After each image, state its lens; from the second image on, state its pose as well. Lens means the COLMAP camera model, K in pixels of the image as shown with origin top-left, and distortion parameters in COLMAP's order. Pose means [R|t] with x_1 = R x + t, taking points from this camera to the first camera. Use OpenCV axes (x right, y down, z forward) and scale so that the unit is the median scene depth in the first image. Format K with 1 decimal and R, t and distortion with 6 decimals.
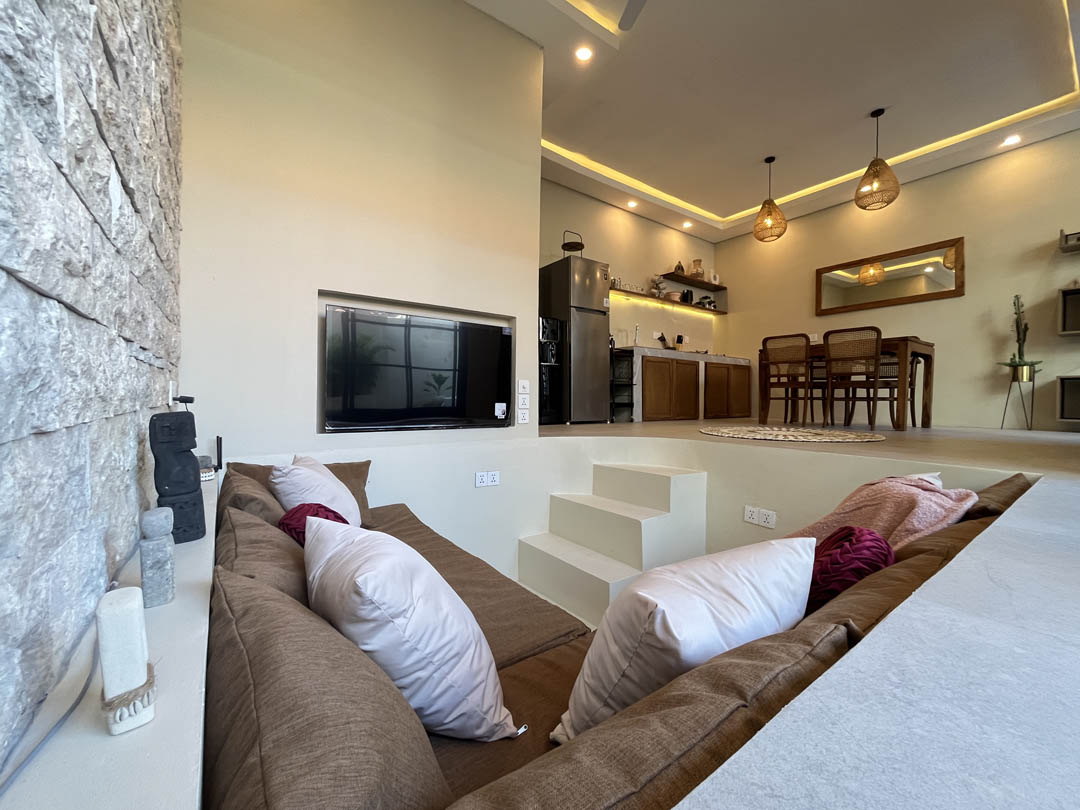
lens RADIAL K [[435.1, 0, 540.5], [0, 435.1, 405.6], [0, 0, 1]] dist [-0.000907, 0.000005]
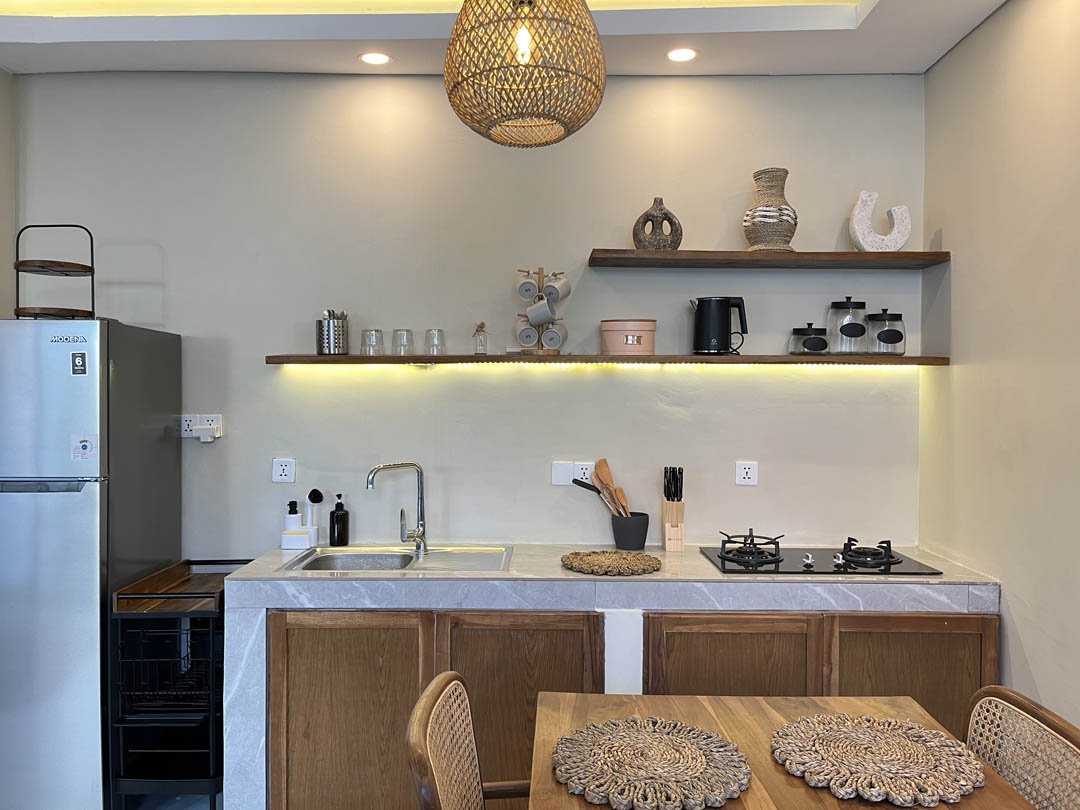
lens RADIAL K [[825.1, 0, 538.8], [0, 825.1, 410.7], [0, 0, 1]] dist [0.049532, -0.030205]
pose [[0.799546, 0.009584, -0.600528, 0.709787], [-0.007683, 0.999954, 0.005729, -0.252636], [0.600555, 0.000033, 0.799583, 0.682428]]
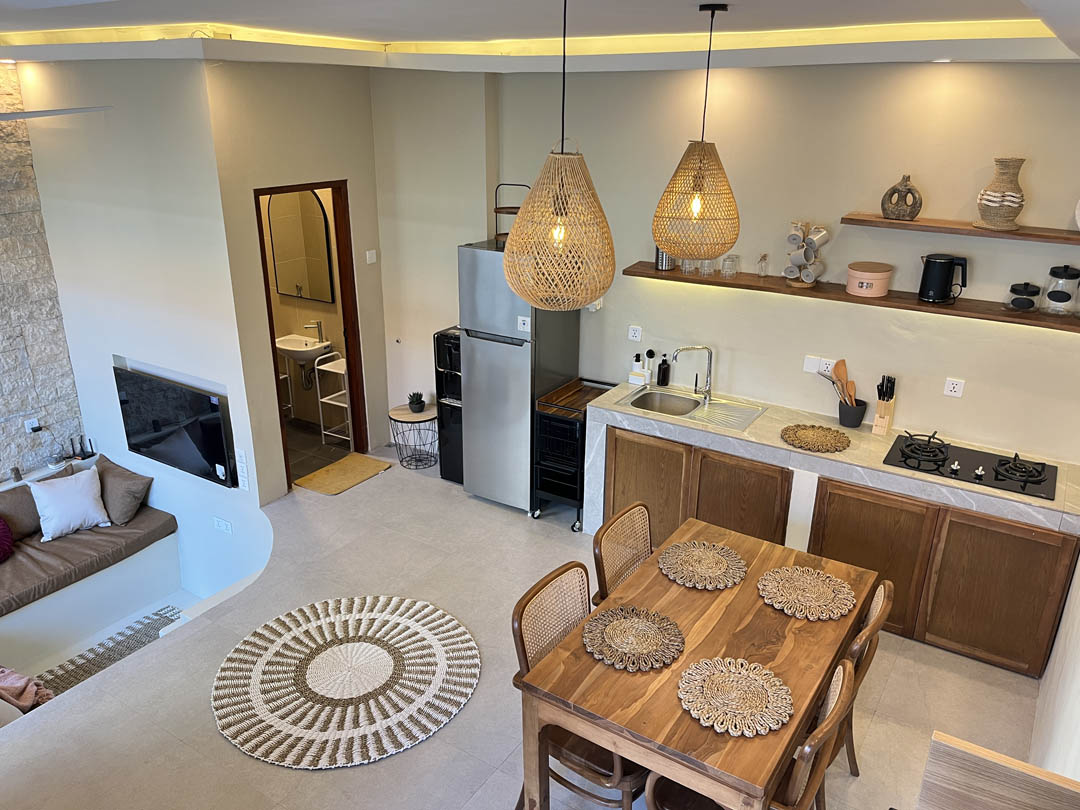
lens RADIAL K [[825.1, 0, 536.6], [0, 825.1, 409.2], [0, 0, 1]] dist [0.049532, -0.030205]
pose [[0.350506, 0.333489, -0.875175, 1.066903], [-0.016082, 0.936461, 0.350402, -0.479846], [0.936422, -0.108743, 0.333598, 0.607616]]
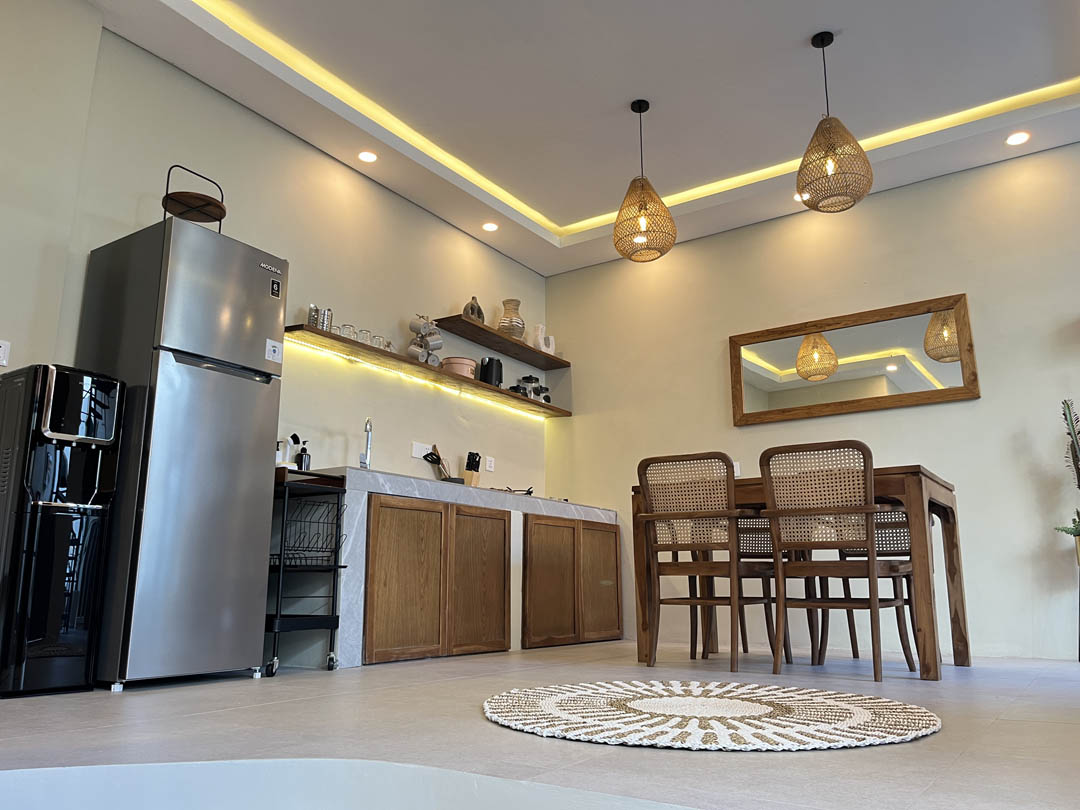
lens RADIAL K [[825.1, 0, 547.7], [0, 825.1, 402.6], [0, 0, 1]] dist [0.049532, -0.030205]
pose [[0.936958, 0.071776, 0.341990, 0.122547], [0.010412, 0.972509, -0.232633, -0.016505], [-0.349286, 0.221528, 0.910453, 0.235014]]
